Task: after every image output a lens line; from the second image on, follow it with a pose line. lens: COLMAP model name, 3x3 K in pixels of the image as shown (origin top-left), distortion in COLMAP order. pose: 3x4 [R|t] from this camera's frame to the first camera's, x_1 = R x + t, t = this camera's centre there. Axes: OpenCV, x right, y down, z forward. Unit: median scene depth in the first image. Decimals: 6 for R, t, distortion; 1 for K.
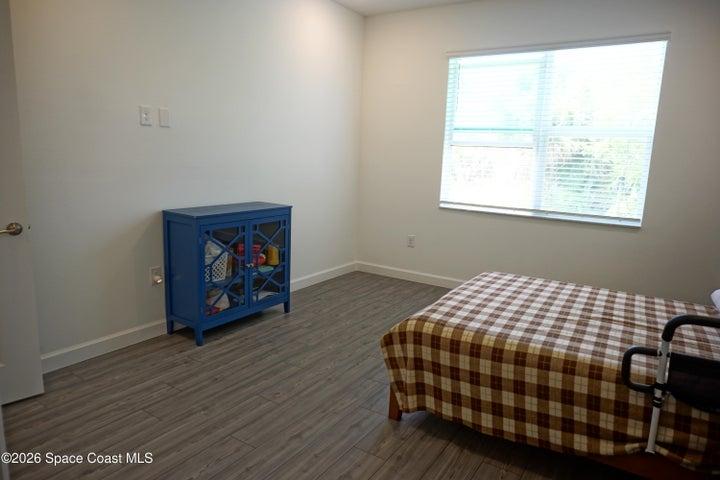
lens RADIAL K [[480.4, 0, 356.6], [0, 480.4, 240.9], [0, 0, 1]] dist [-0.046716, 0.037078]
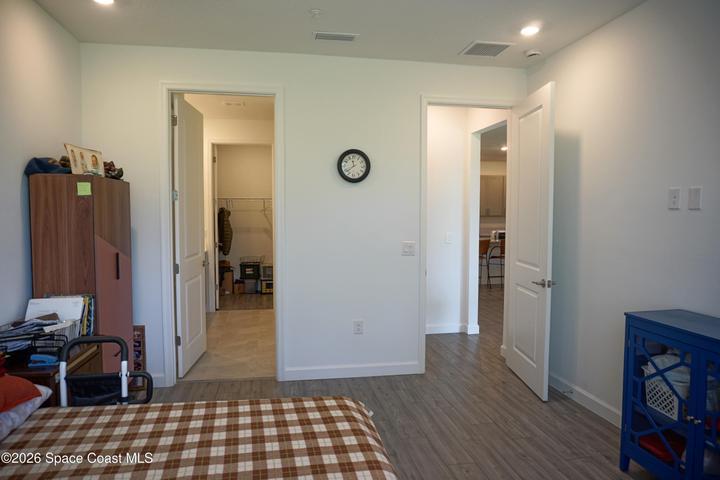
lens RADIAL K [[479.7, 0, 359.1], [0, 479.7, 242.7], [0, 0, 1]] dist [-0.051971, 0.035368]
pose [[-0.723630, 0.004782, -0.690172, 0.660362], [-0.152430, 0.974176, 0.166570, -0.269508], [0.673146, 0.225738, -0.704214, 1.391176]]
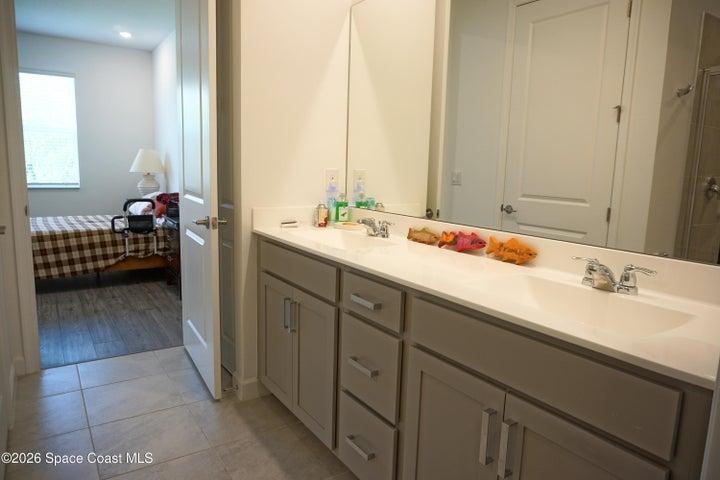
lens RADIAL K [[480.4, 0, 356.6], [0, 480.4, 240.9], [0, 0, 1]] dist [-0.046716, 0.037078]
pose [[0.394271, -0.161087, 0.904766, -0.780194], [0.150263, 0.982568, 0.109459, 0.165545], [-0.906626, 0.092797, 0.411603, -0.773368]]
